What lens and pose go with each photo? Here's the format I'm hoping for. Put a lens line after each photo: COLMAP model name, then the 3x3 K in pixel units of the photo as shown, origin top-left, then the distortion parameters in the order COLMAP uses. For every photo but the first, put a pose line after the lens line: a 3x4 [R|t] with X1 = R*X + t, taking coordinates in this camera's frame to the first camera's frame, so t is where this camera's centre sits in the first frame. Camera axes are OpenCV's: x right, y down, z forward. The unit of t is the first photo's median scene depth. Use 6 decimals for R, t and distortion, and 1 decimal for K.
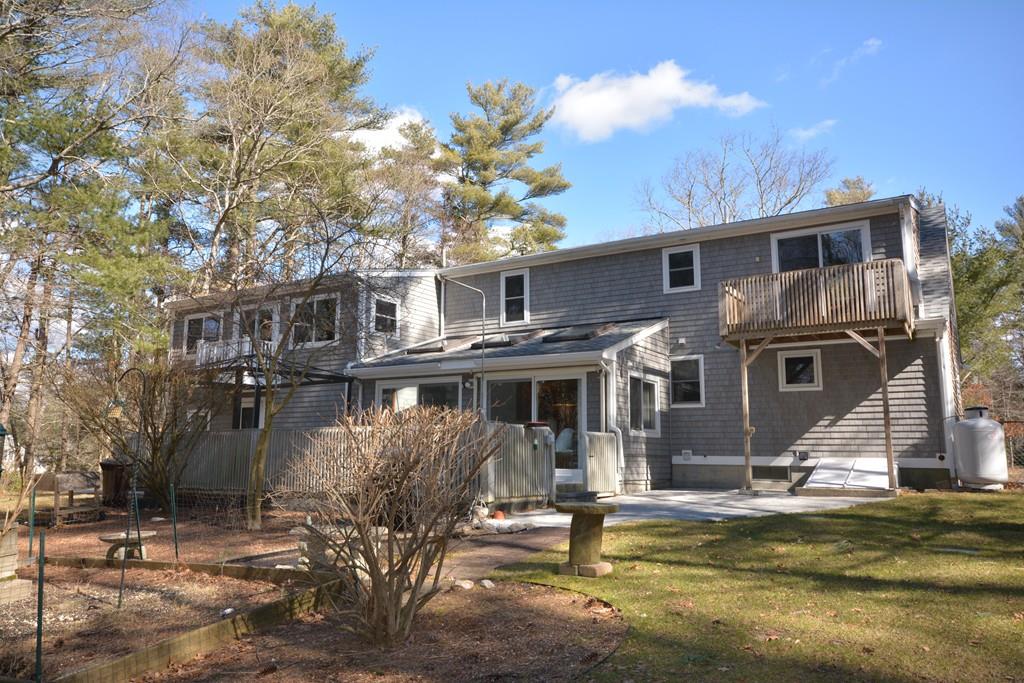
lens RADIAL K [[726.8, 0, 520.4], [0, 726.8, 343.7], [0, 0, 1]] dist [0.053274, -0.002210]
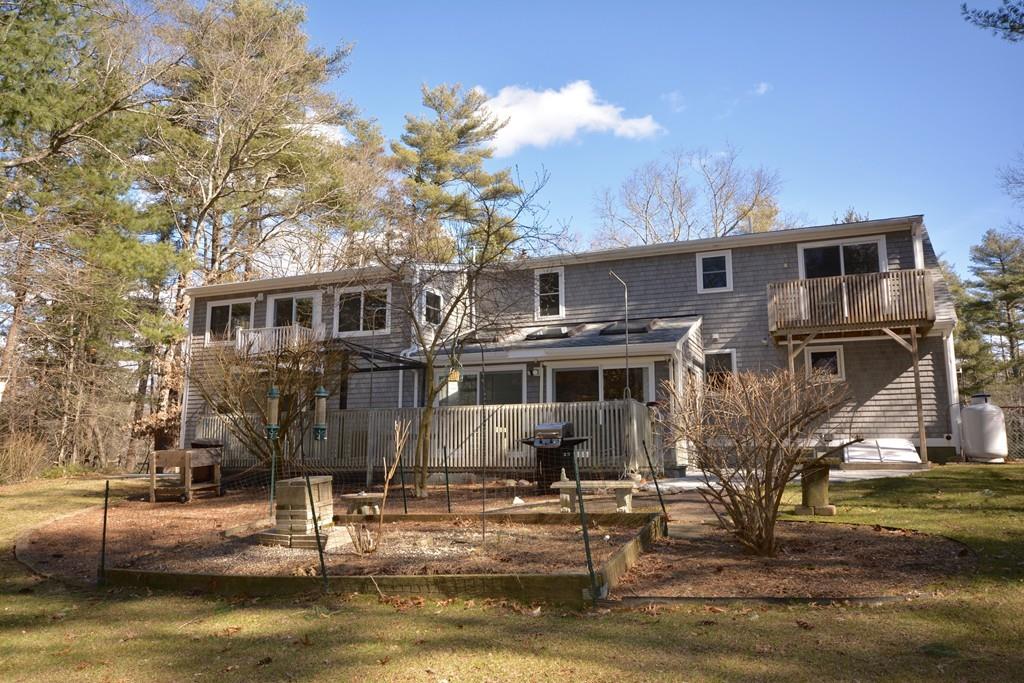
lens RADIAL K [[726.8, 0, 501.9], [0, 726.8, 338.9], [0, 0, 1]] dist [0.053274, -0.002210]
pose [[0.987516, 0.021079, 0.156104, -0.280822], [-0.019280, 0.999729, -0.013031, 0.021465], [-0.156336, 0.009859, 0.987655, -0.054443]]
